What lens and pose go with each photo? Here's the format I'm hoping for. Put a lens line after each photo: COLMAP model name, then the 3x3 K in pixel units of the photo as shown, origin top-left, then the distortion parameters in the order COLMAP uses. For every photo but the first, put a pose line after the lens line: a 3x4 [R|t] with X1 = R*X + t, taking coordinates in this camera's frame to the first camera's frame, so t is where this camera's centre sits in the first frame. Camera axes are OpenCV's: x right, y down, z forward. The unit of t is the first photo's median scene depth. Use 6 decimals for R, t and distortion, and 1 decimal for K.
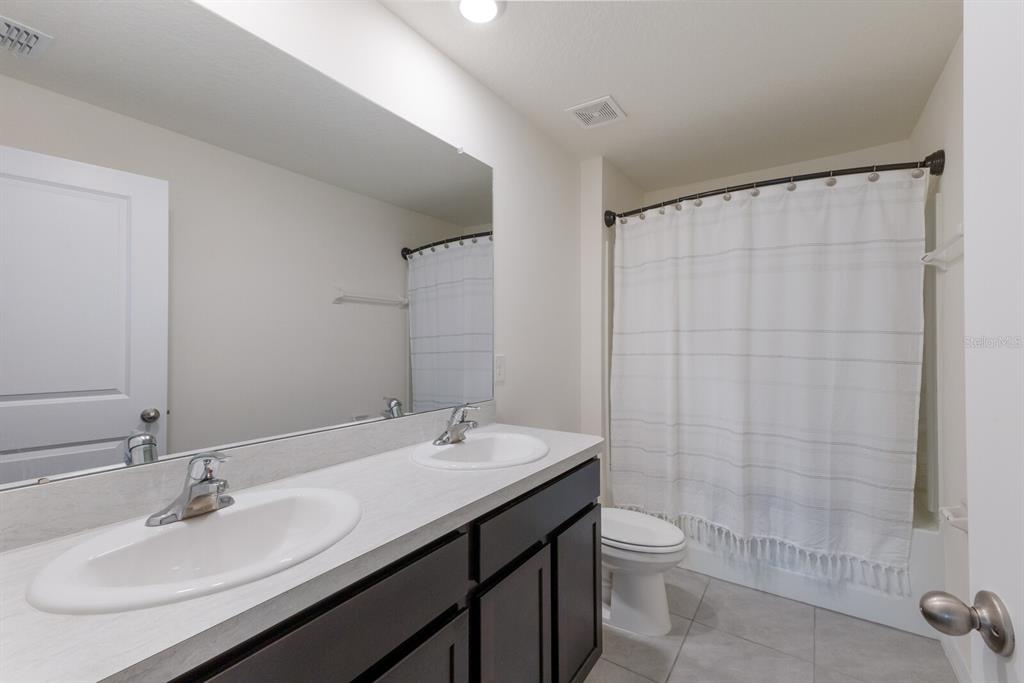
lens RADIAL K [[443.5, 0, 515.8], [0, 443.5, 341.8], [0, 0, 1]] dist [0.017987, 0.000146]
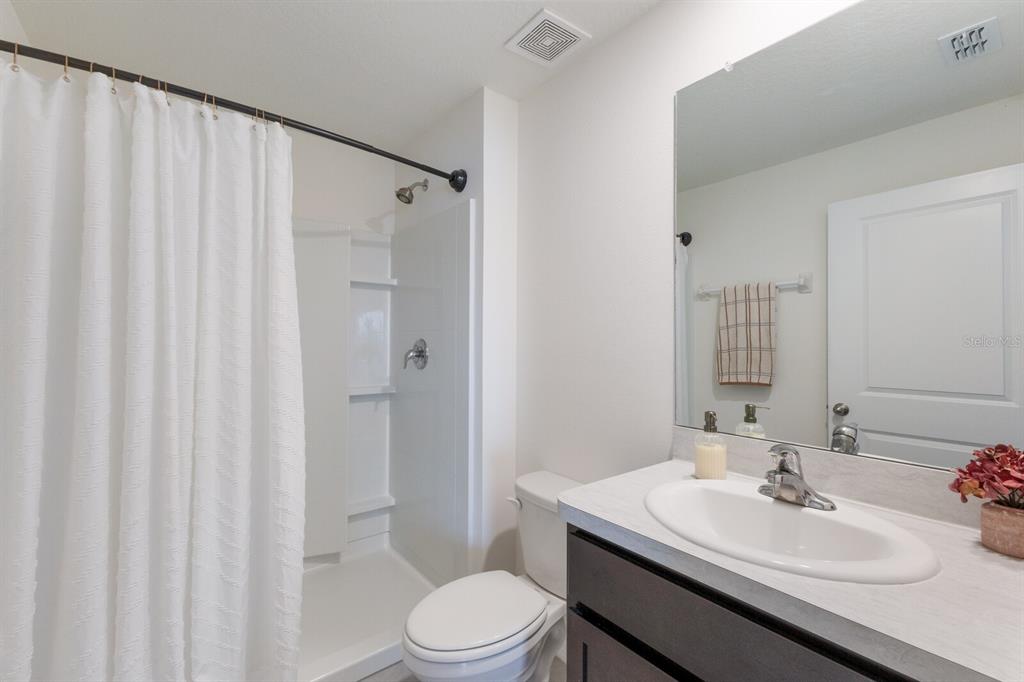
lens RADIAL K [[443.5, 0, 514.8], [0, 443.5, 341.9], [0, 0, 1]] dist [0.017987, 0.000146]
pose [[-0.303423, -0.005302, -0.952841, 0.517462], [0.006324, 0.999951, -0.007578, 0.001514], [0.952835, -0.008325, -0.303375, 0.668731]]
